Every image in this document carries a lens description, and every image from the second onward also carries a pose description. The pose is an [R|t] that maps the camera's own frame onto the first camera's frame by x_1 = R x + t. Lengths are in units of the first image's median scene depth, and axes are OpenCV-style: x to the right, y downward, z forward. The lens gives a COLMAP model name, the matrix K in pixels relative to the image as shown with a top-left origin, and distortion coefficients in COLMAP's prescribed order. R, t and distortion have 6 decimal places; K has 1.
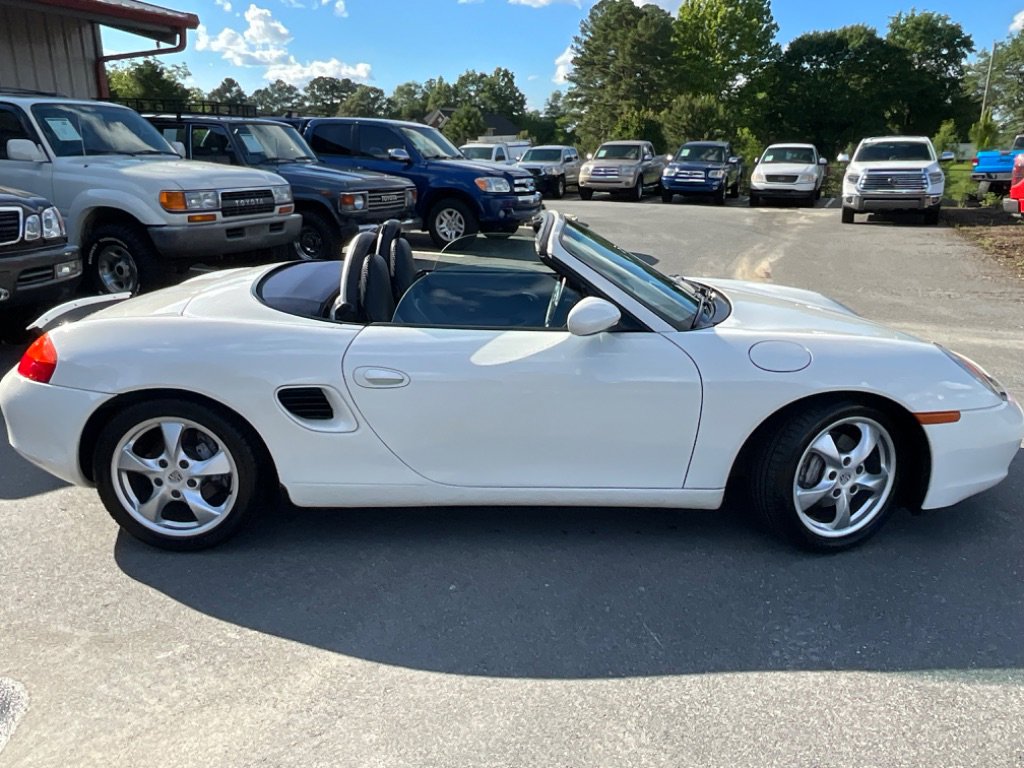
lens RADIAL K [[793.1, 0, 496.1], [0, 793.1, 382.5], [0, 0, 1]] dist [-0.027525, 0.007577]
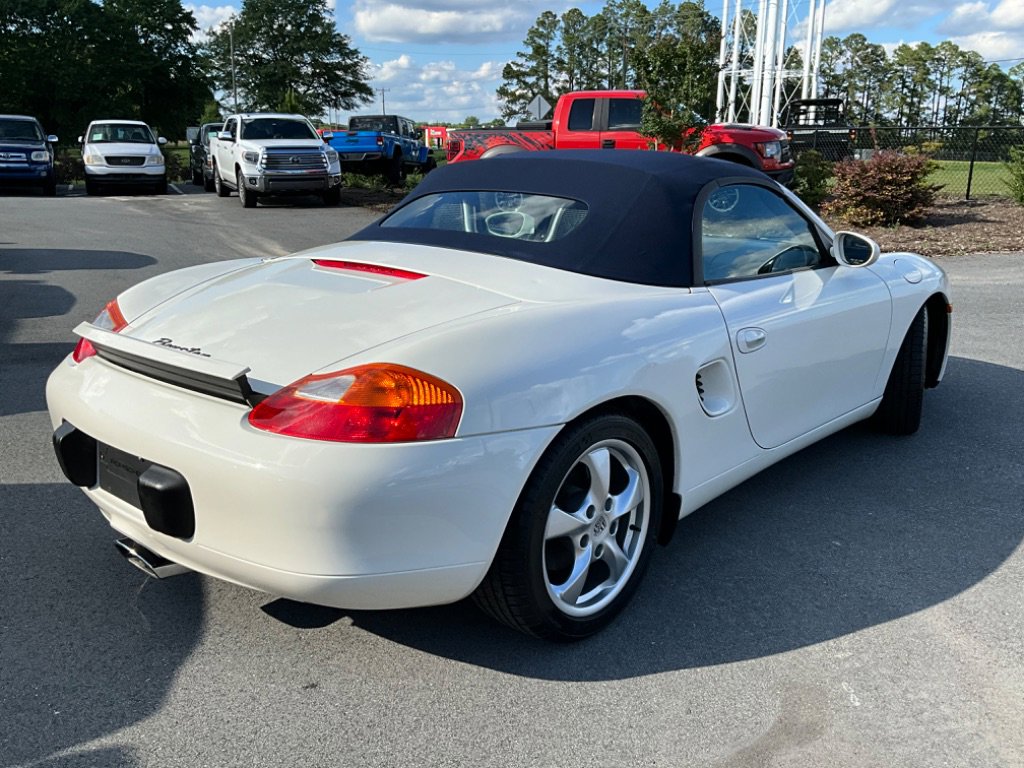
lens RADIAL K [[919.9, 0, 512.0], [0, 919.9, 384.0], [0, 0, 1]] dist [0.043011, -0.092719]
pose [[0.658043, -0.178915, 0.731416, -0.307829], [0.195497, 0.978646, 0.063506, -0.021523], [-0.727159, 0.101199, 0.678968, 0.143170]]
